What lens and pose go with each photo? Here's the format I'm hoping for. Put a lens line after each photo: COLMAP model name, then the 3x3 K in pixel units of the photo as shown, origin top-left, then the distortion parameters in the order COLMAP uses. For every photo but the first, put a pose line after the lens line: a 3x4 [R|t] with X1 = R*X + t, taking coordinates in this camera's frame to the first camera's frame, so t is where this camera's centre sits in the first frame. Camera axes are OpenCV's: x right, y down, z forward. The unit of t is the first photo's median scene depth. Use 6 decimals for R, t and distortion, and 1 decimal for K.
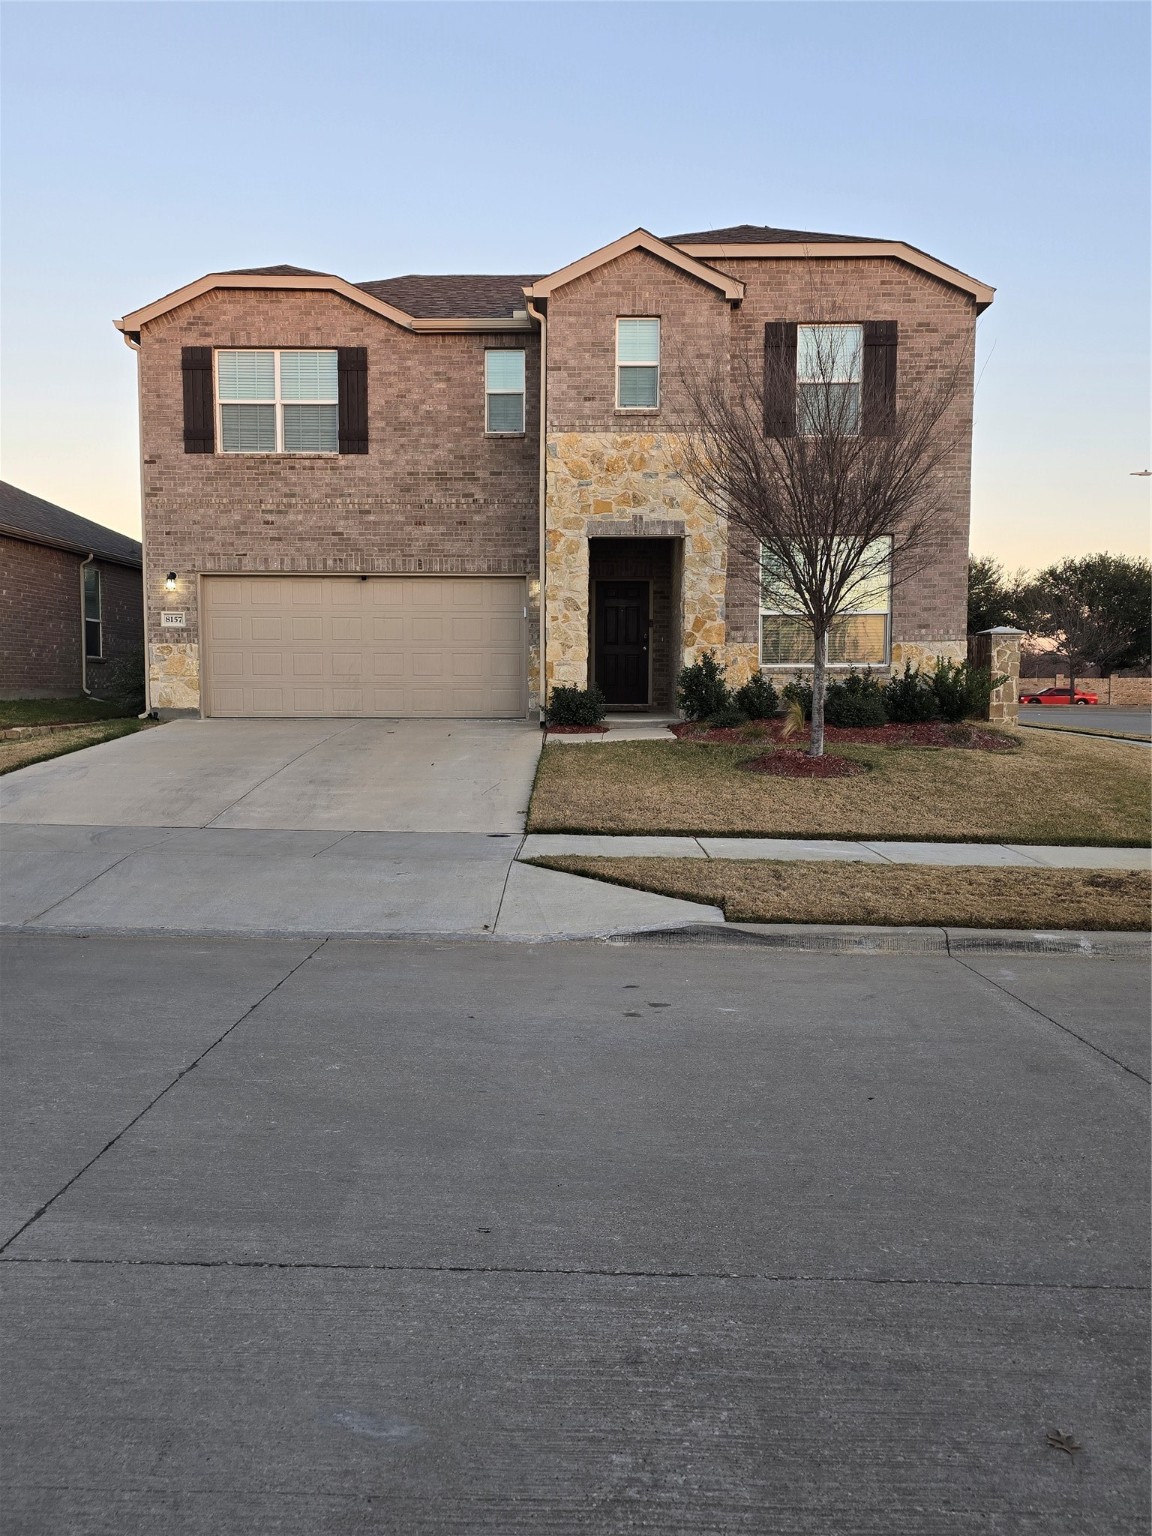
lens RADIAL K [[1293.5, 0, 577.5], [0, 1293.5, 818.8], [0, 0, 1]] dist [0.133022, -0.245286]
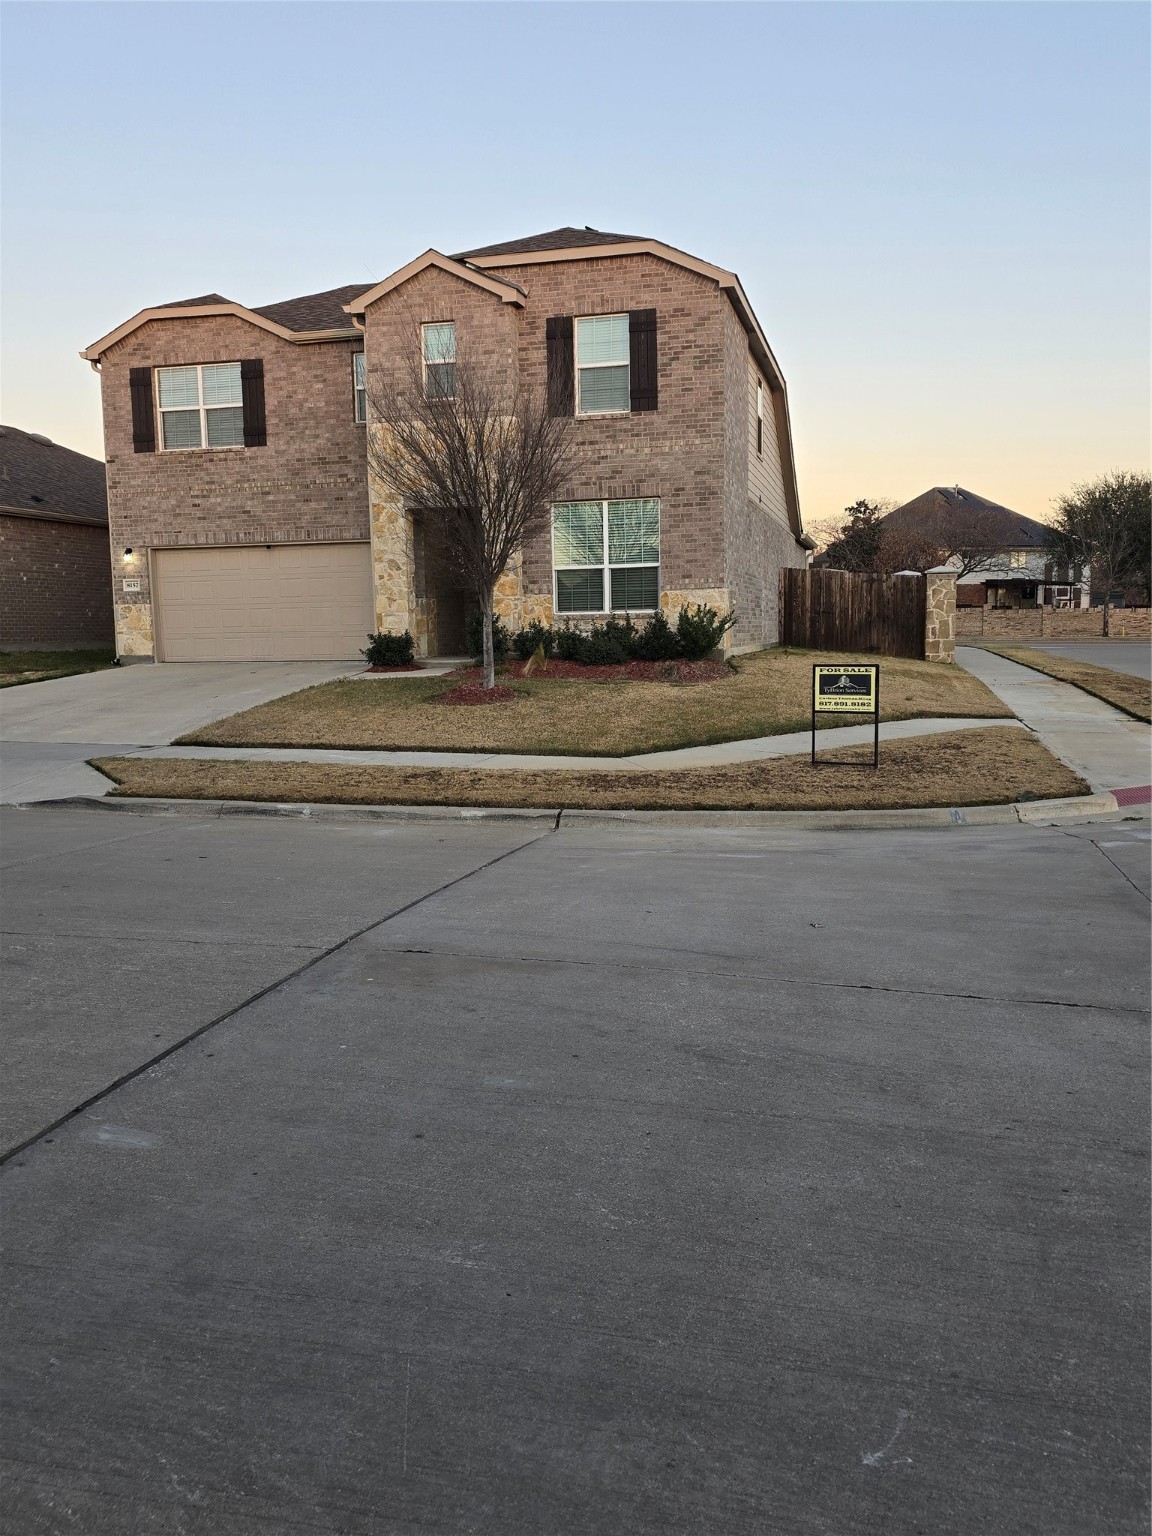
lens RADIAL K [[1293.5, 0, 577.5], [0, 1293.5, 818.8], [0, 0, 1]] dist [0.133022, -0.245286]
pose [[0.968691, 0.016550, -0.247719, 0.437635], [-0.005846, 0.999020, 0.043881, 0.016077], [0.248203, -0.041059, 0.967838, -0.136765]]
